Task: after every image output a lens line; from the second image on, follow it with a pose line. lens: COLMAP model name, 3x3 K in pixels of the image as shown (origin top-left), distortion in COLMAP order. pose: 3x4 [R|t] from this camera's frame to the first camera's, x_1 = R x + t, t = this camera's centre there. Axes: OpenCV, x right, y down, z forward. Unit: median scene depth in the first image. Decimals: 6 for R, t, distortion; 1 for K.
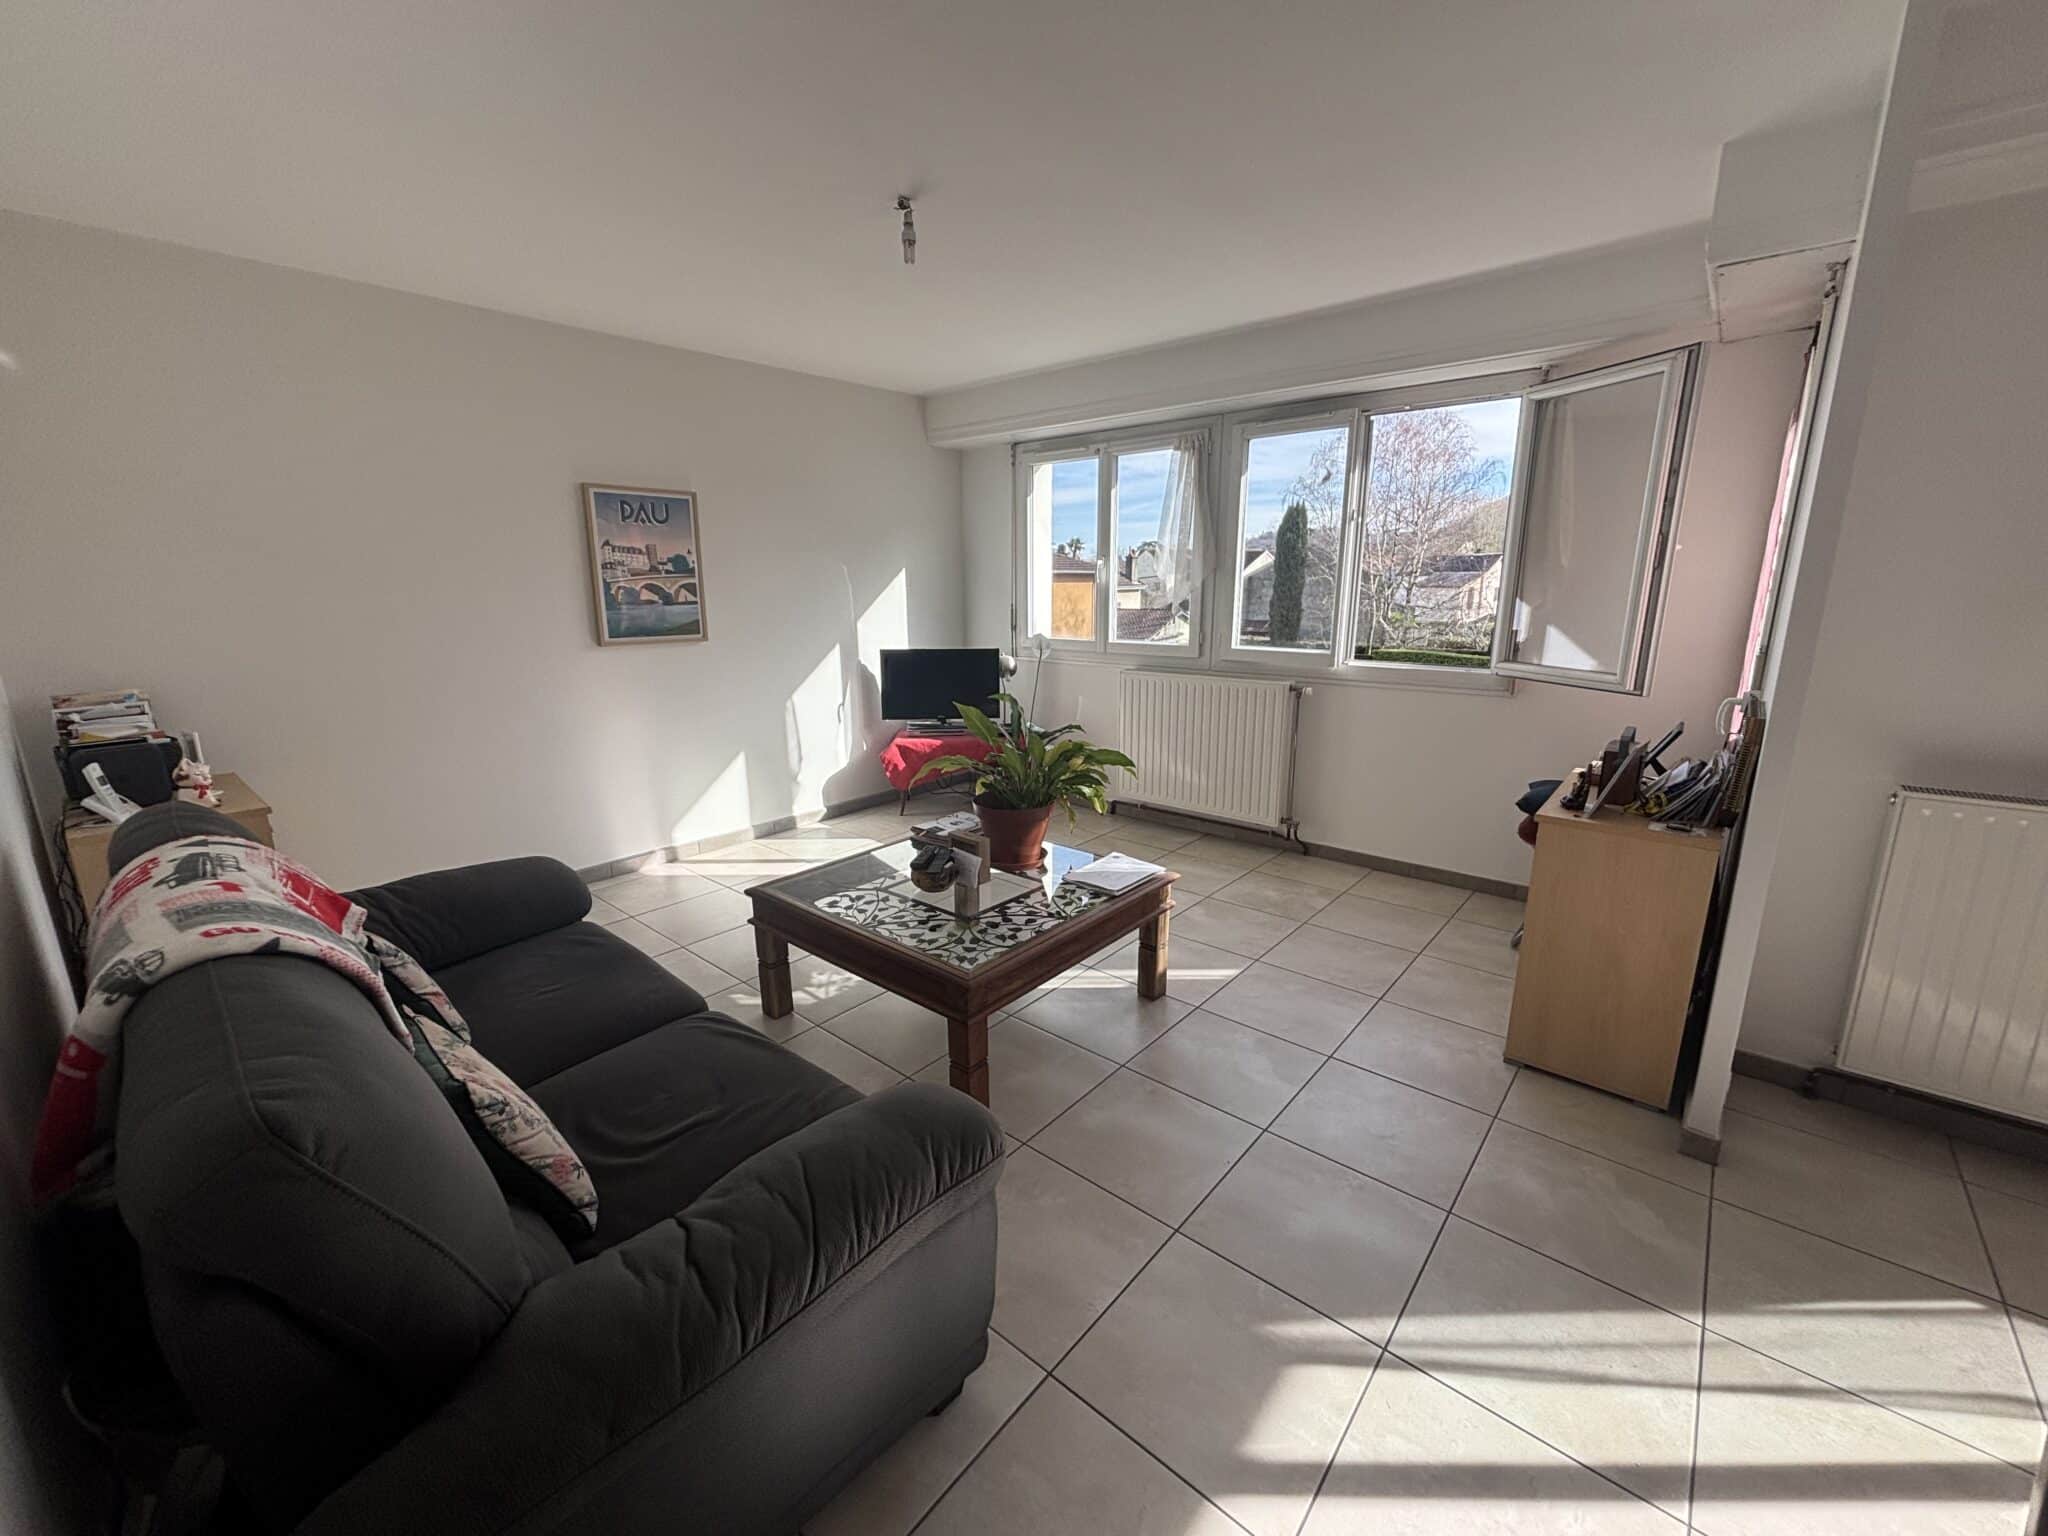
lens RADIAL K [[821.1, 0, 1024.0], [0, 821.1, 768.0], [0, 0, 1]] dist [-0.000919, -0.000456]
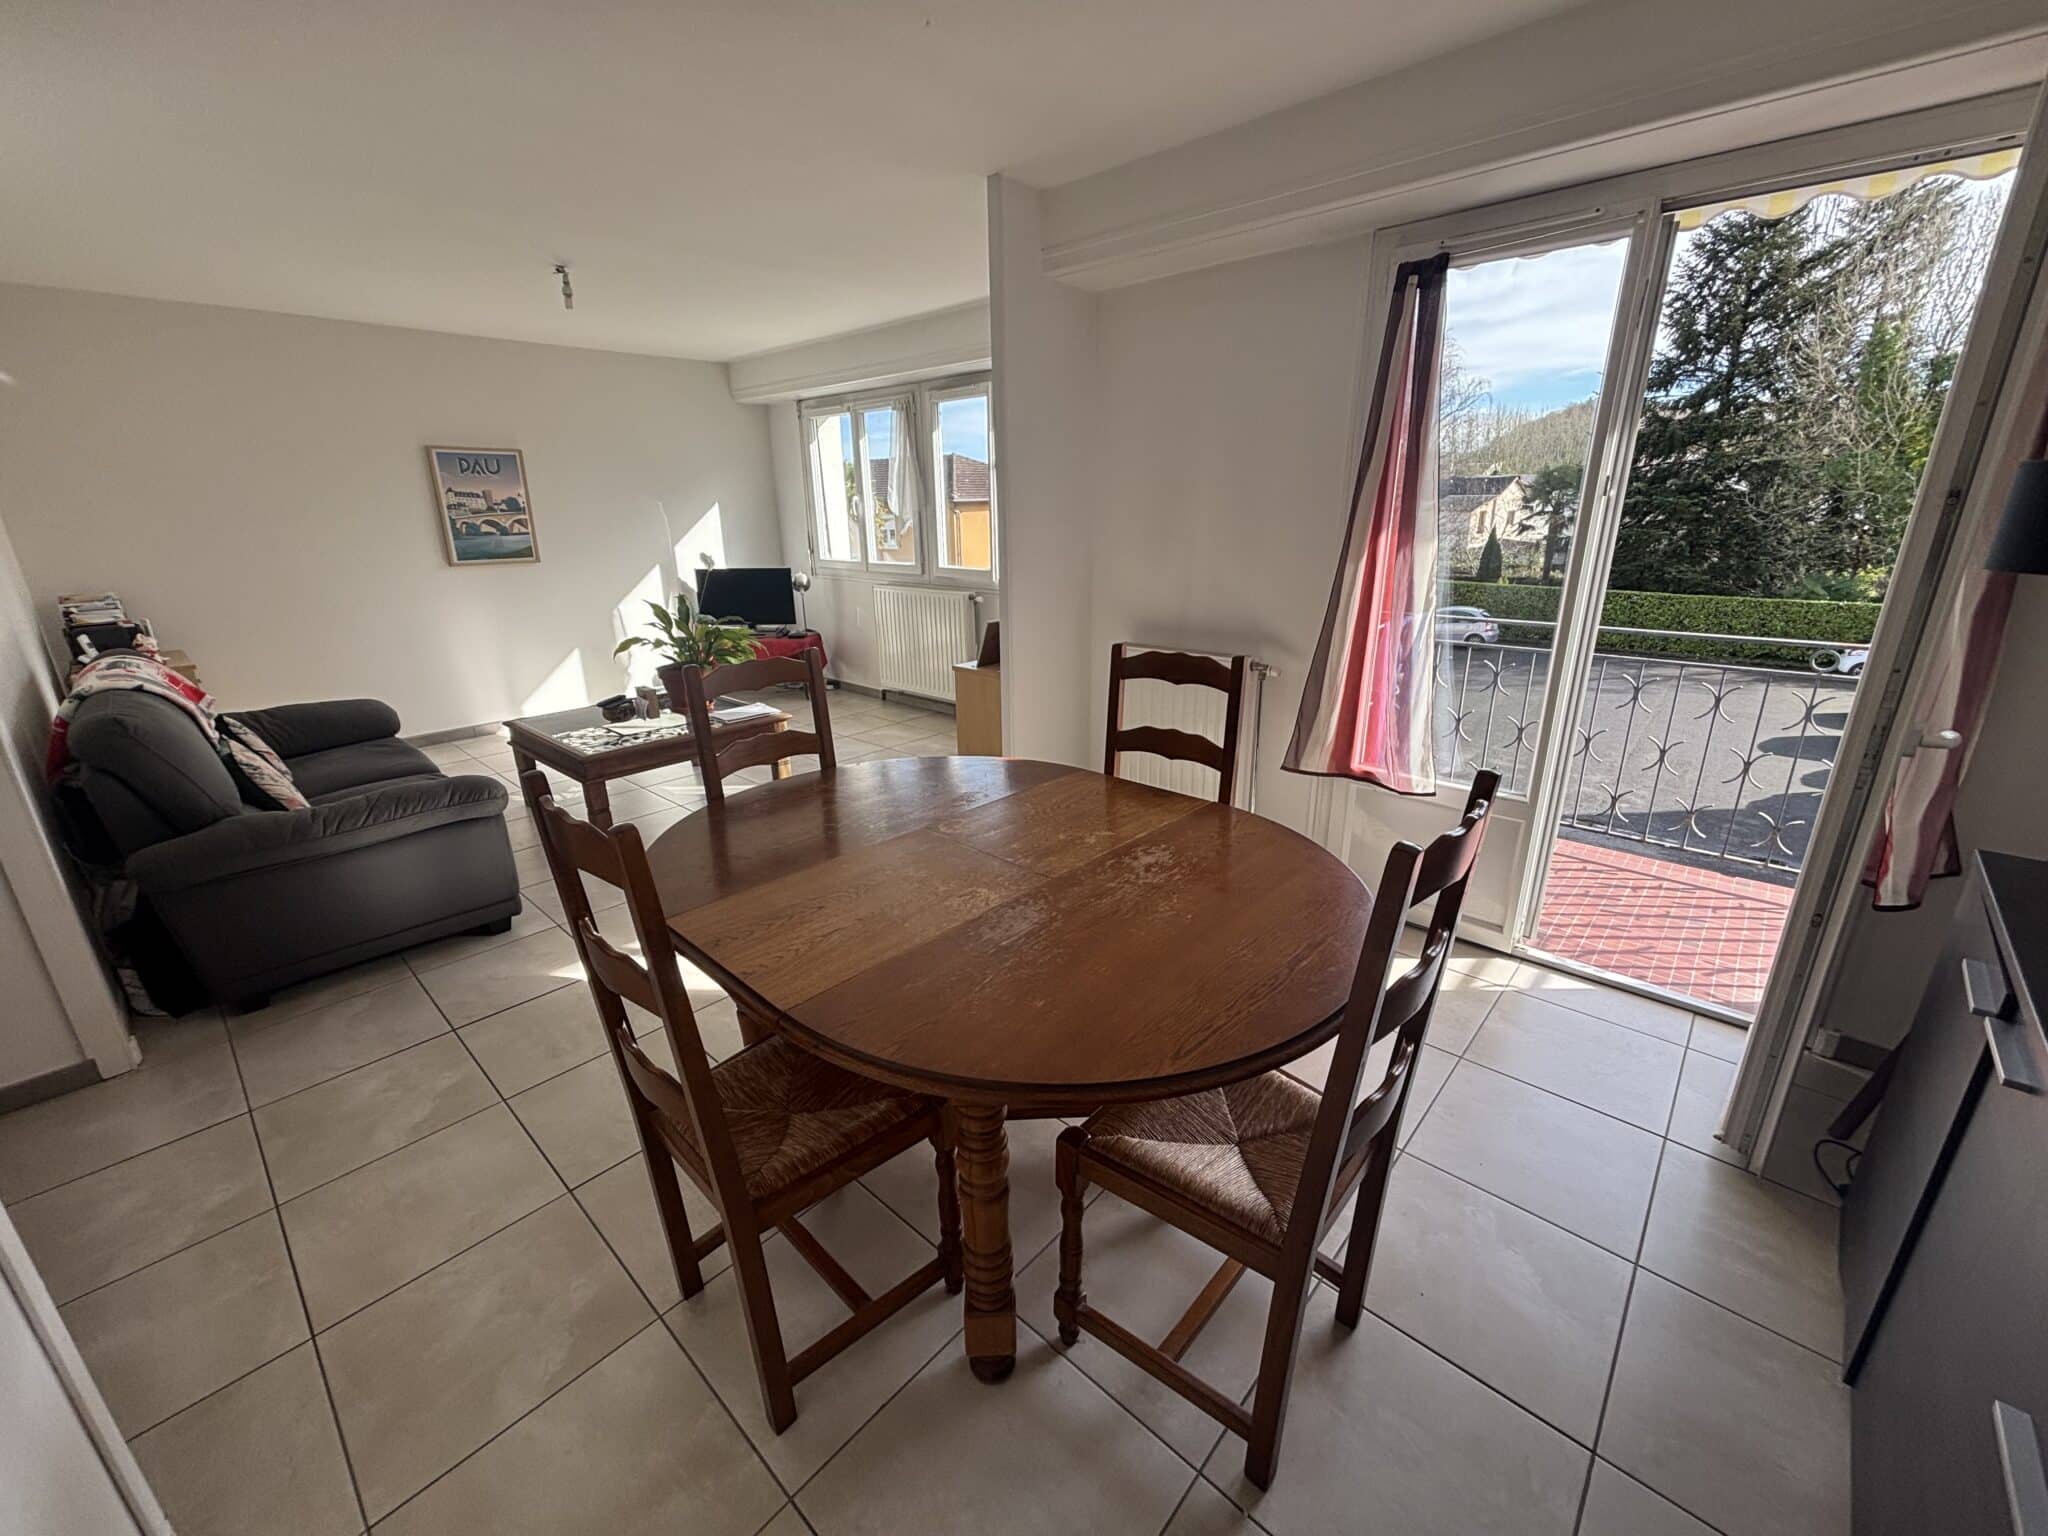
lens RADIAL K [[825.9, 0, 1024.0], [0, 825.9, 768.0], [0, 0, 1]] dist [-0.017378, 0.007688]
pose [[0.999607, 0.002519, -0.027932, 0.452784], [-0.000150, 0.996424, 0.084496, 0.066793], [0.028045, -0.084458, 0.996032, -0.345204]]
